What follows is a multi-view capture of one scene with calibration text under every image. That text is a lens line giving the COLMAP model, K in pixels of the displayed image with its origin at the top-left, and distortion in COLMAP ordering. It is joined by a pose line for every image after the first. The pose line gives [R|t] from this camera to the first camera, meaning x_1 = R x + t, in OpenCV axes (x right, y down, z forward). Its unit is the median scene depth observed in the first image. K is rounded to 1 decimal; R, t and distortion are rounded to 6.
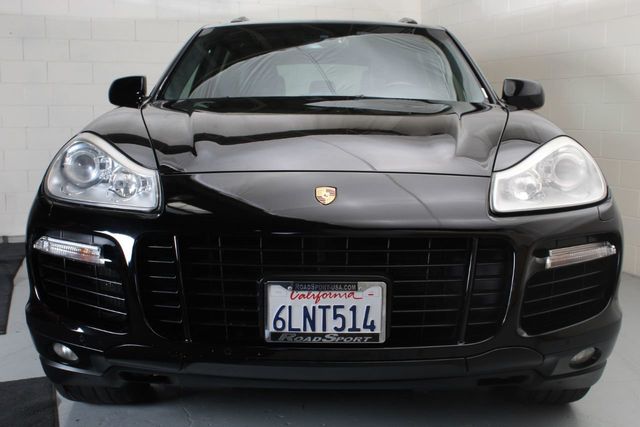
lens RADIAL K [[712.2, 0, 320.0], [0, 712.2, 213.5], [0, 0, 1]] dist [-0.087626, 0.023666]
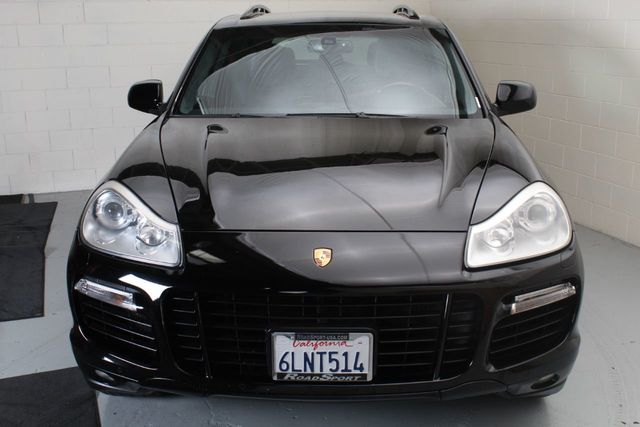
lens RADIAL K [[712.2, 0, 320.0], [0, 712.2, 213.5], [0, 0, 1]] dist [-0.087626, 0.023666]
pose [[0.999755, -0.003363, -0.021890, 0.027601], [0.005961, 0.992788, 0.119738, -0.219166], [0.021329, -0.119839, 0.992564, -0.144557]]
